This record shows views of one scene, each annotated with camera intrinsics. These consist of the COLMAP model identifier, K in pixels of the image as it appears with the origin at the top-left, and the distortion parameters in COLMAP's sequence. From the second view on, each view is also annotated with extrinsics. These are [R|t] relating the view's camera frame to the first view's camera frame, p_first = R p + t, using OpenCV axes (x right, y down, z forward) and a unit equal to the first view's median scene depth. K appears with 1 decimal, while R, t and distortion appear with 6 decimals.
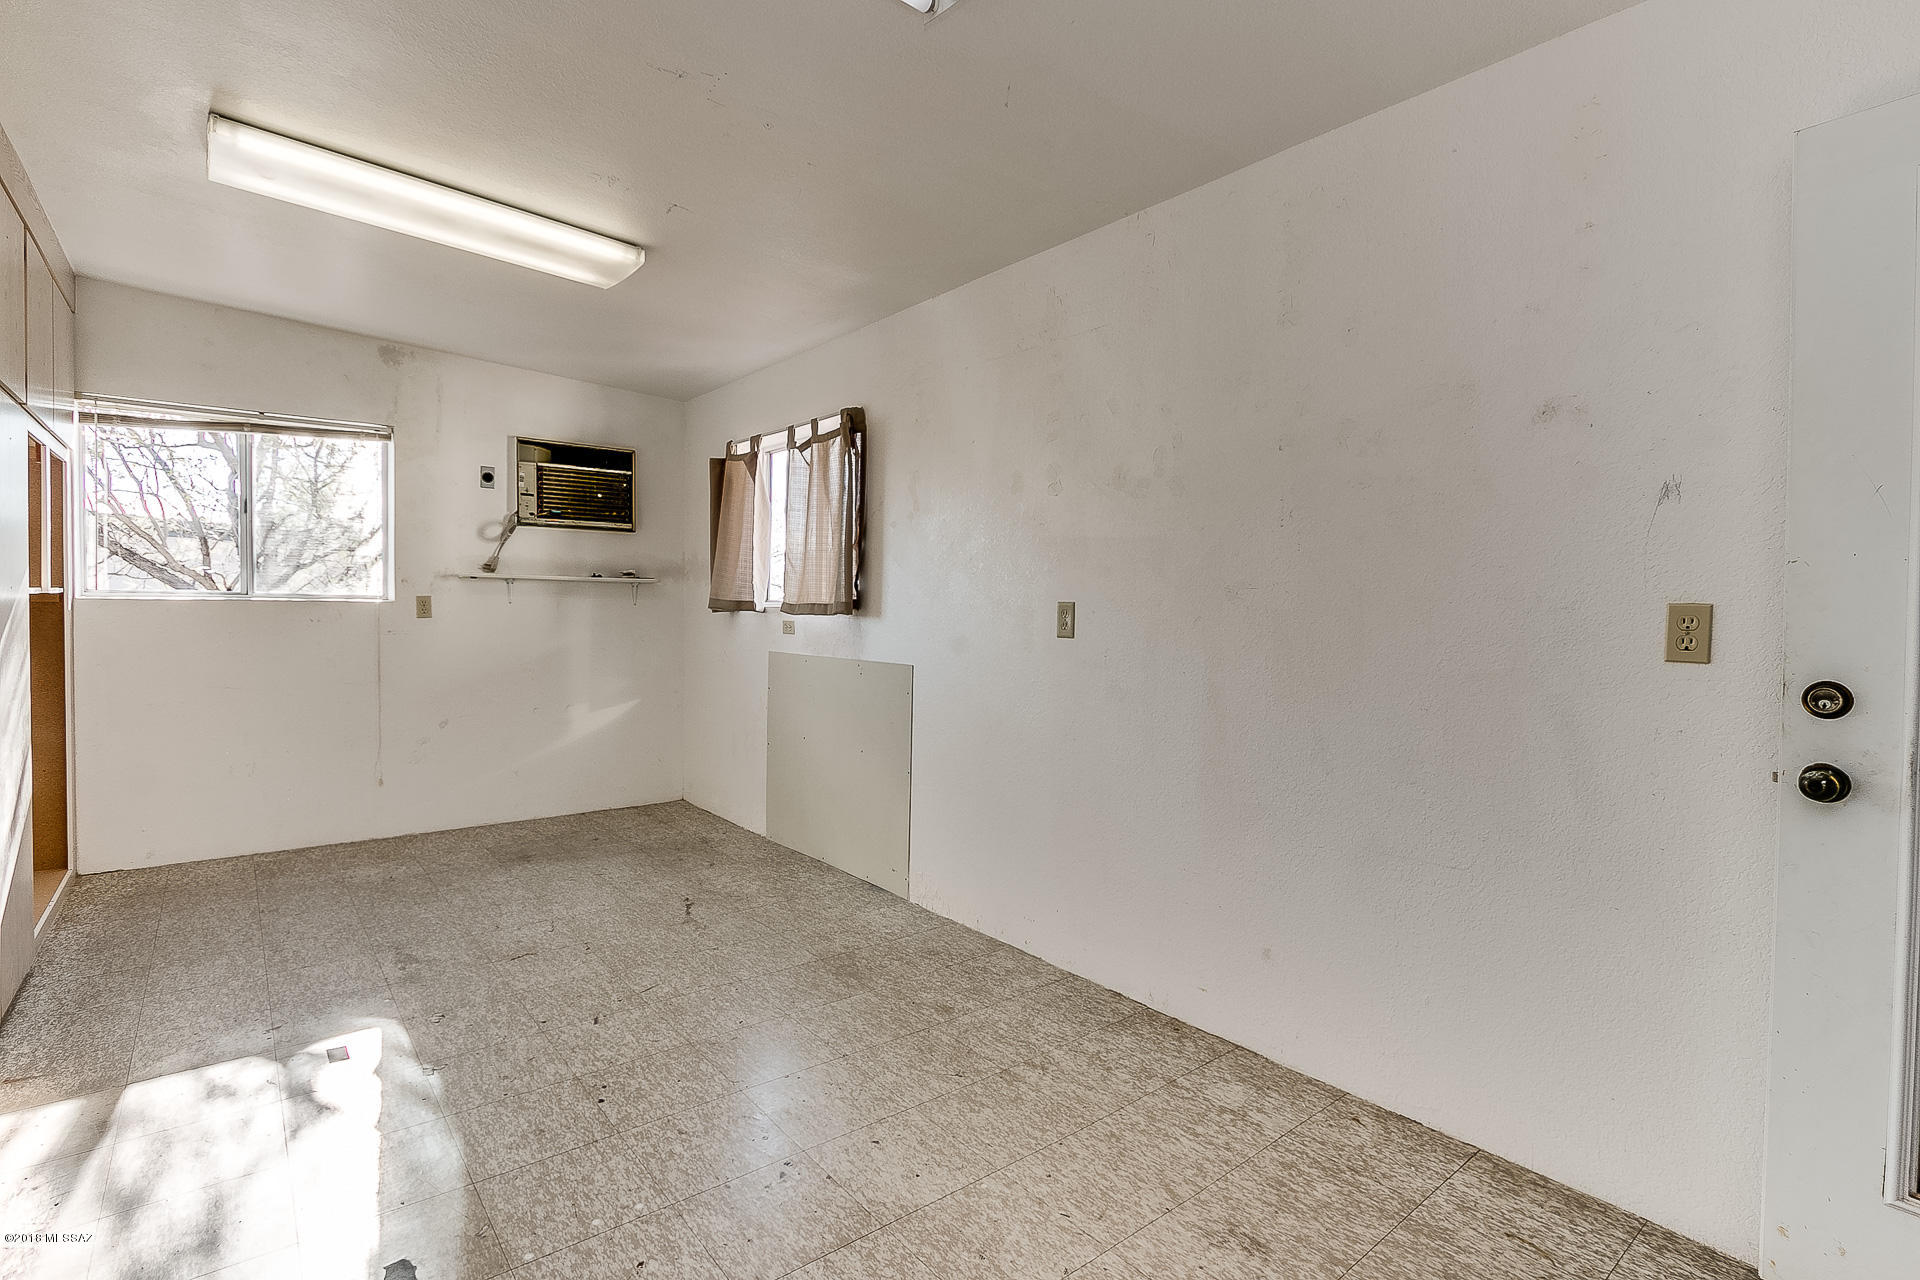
lens RADIAL K [[861.0, 0, 949.8], [0, 861.0, 640.5], [0, 0, 1]] dist [-0.018258, 0.000869]
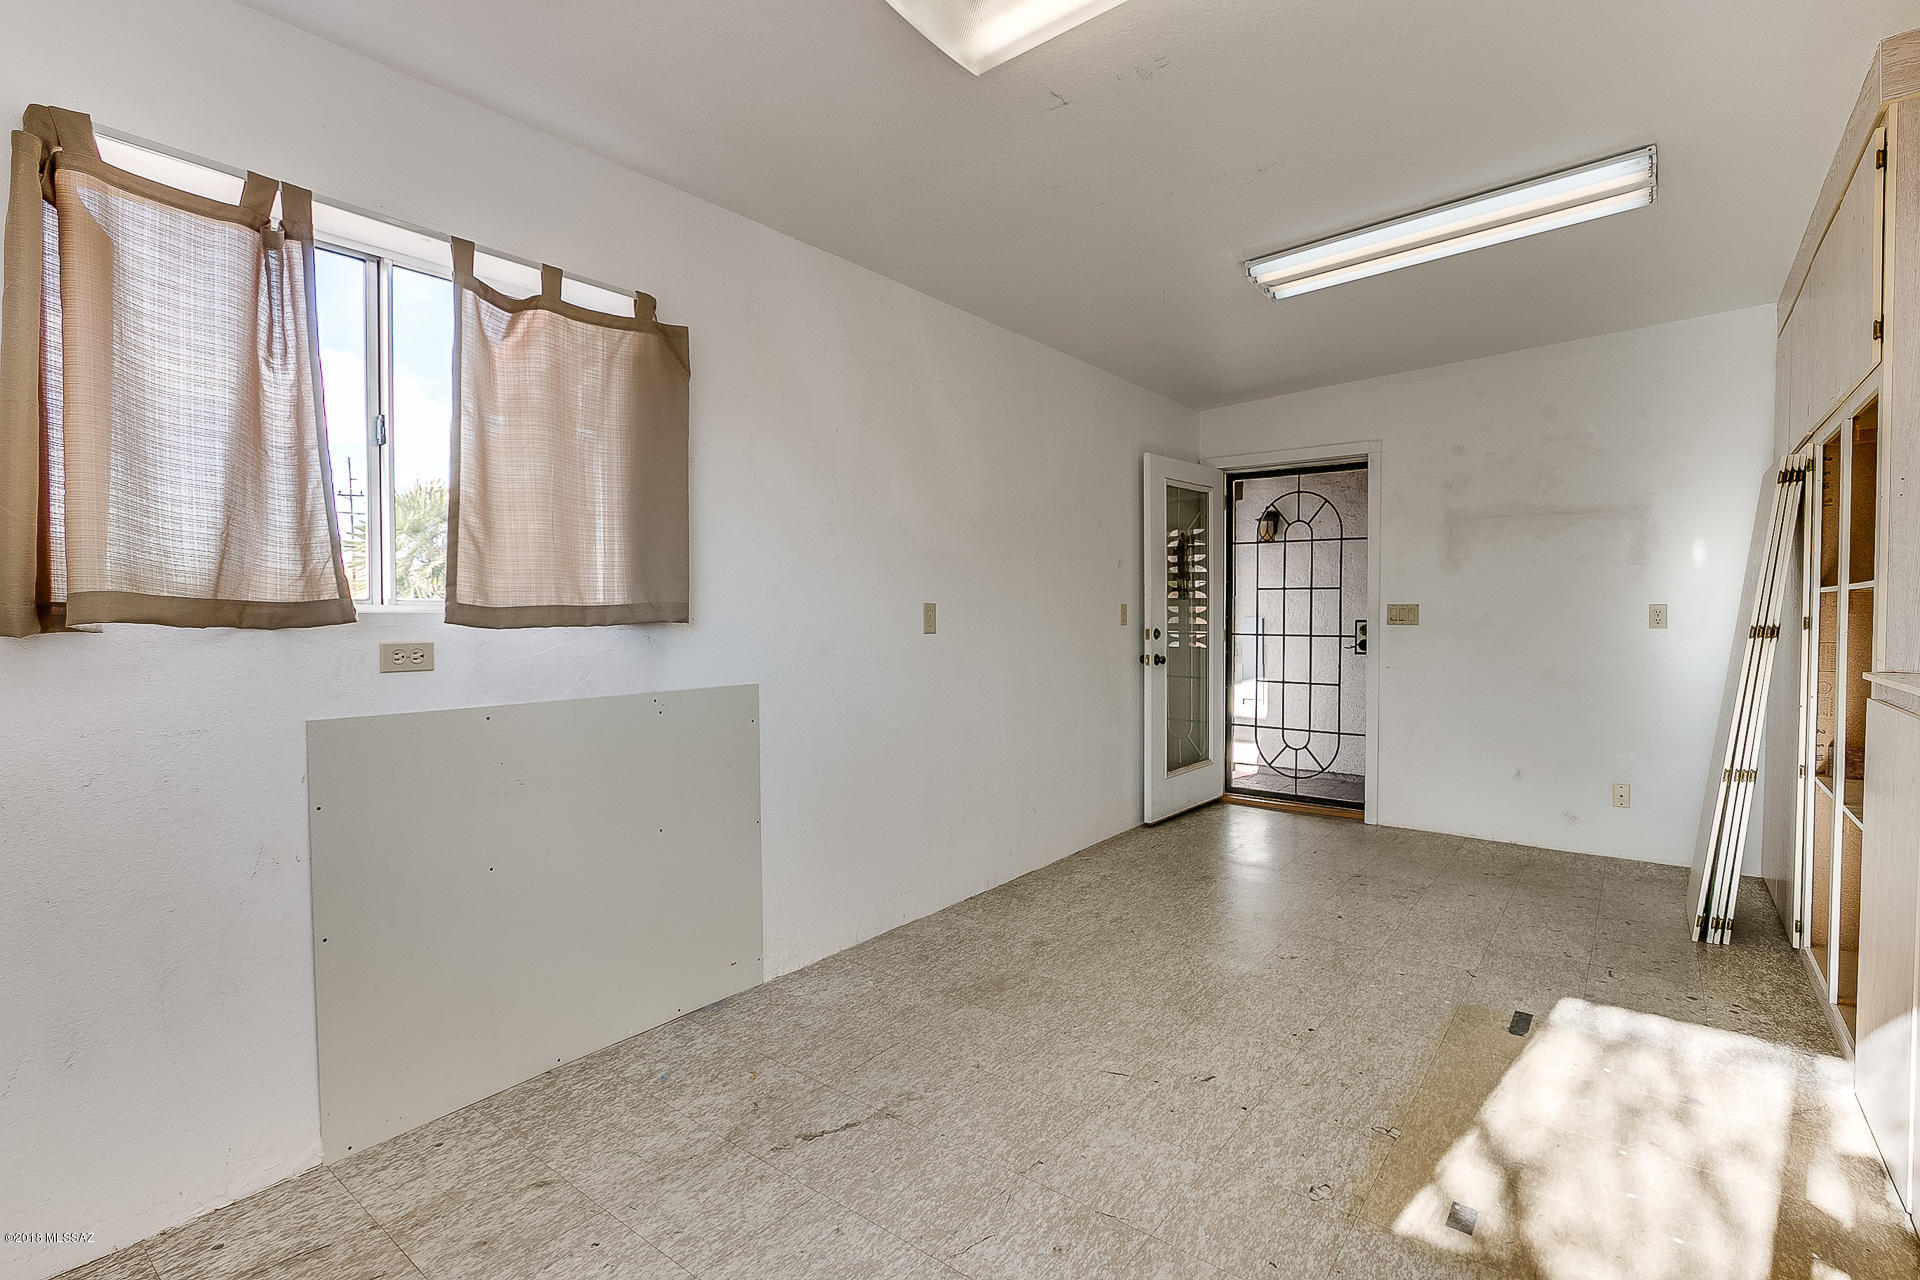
lens RADIAL K [[861.0, 0, 949.5], [0, 861.0, 632.6], [0, 0, 1]] dist [-0.018258, 0.000869]
pose [[-0.180431, -0.043724, 0.982615, -0.876881], [0.031454, 0.998244, 0.050195, -0.053692], [-0.983085, 0.039964, -0.178739, 1.009291]]
